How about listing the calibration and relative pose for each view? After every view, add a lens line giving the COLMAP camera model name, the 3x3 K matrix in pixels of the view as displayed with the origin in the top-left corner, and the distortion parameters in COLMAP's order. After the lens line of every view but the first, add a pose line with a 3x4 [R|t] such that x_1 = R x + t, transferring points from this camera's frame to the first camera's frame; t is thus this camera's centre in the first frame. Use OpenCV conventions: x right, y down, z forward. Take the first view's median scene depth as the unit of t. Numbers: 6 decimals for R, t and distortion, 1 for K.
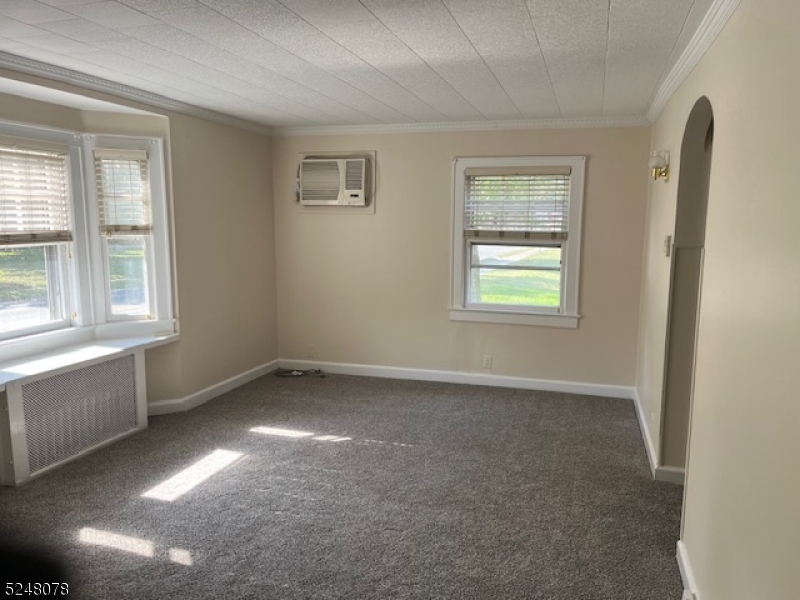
lens RADIAL K [[547.3, 0, 400.0], [0, 547.3, 300.0], [0, 0, 1]] dist [-0.001129, -0.000937]
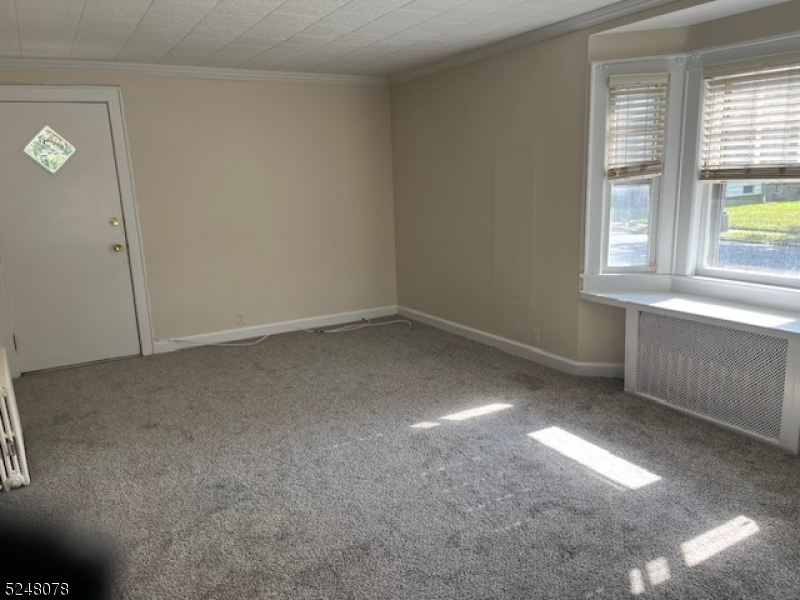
lens RADIAL K [[585.7, 0, 400.0], [0, 585.7, 300.0], [0, 0, 1]] dist [0.049044, -0.071570]
pose [[-0.641181, 0.182912, -0.745272, 0.445016], [-0.071163, 0.952821, 0.295074, -0.160702], [0.764083, 0.242232, -0.597914, 1.203140]]
